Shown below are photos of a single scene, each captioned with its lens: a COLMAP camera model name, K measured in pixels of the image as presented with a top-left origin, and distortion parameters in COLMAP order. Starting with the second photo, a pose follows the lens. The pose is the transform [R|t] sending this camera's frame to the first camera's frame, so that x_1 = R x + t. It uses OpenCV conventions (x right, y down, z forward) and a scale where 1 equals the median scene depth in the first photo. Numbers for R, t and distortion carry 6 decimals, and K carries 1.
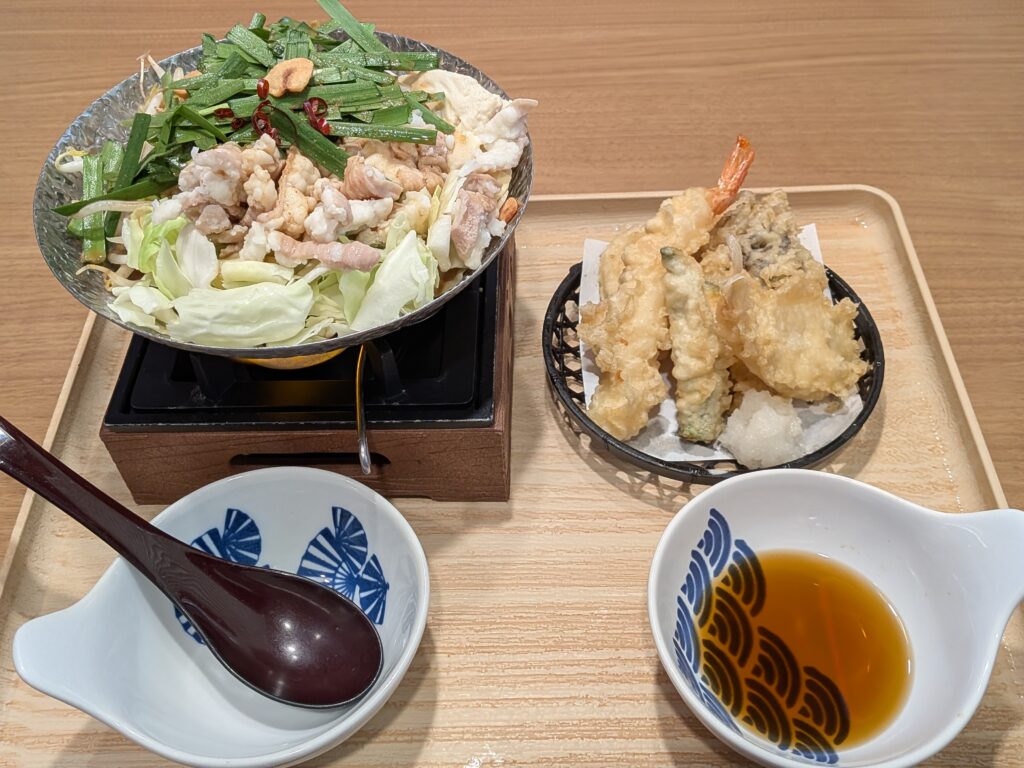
lens RADIAL K [[1021.4, 0, 513.6], [0, 1021.4, 360.0], [0, 0, 1]] dist [0.089396, -0.147249]
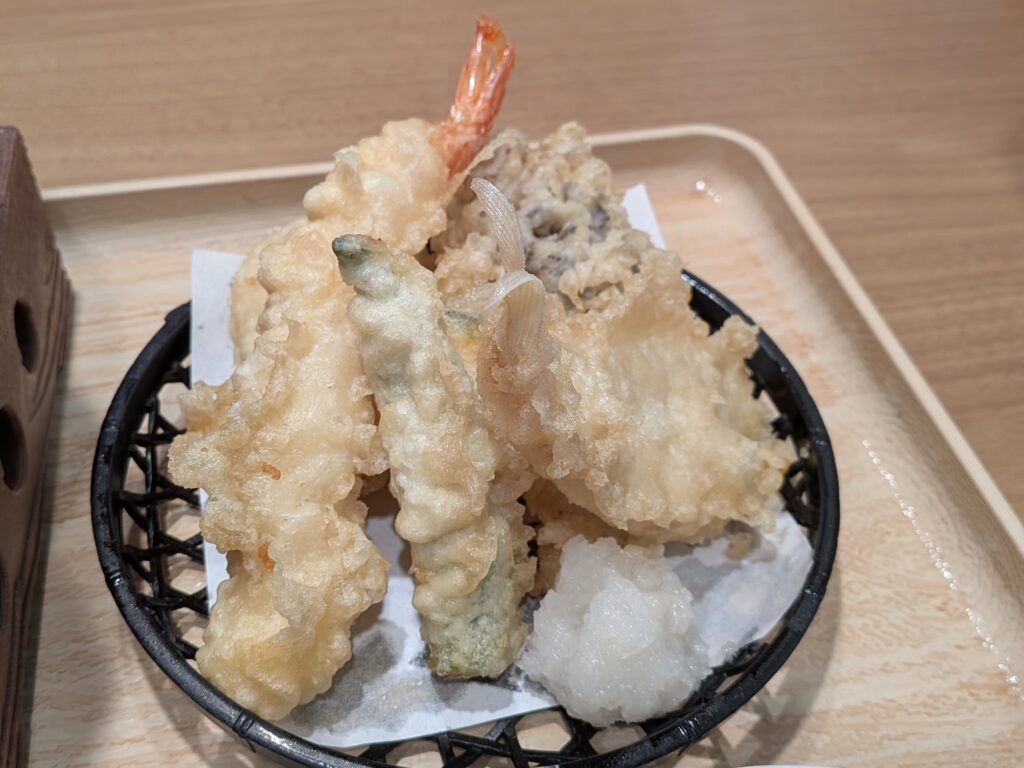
lens RADIAL K [[1021.4, 0, 513.6], [0, 1021.4, 360.0], [0, 0, 1]] dist [0.089396, -0.147249]
pose [[0.969614, -0.107671, 0.219670, 0.111697], [0.121890, 0.991170, -0.052198, -0.027159], [-0.212110, 0.077388, 0.974177, 0.544772]]
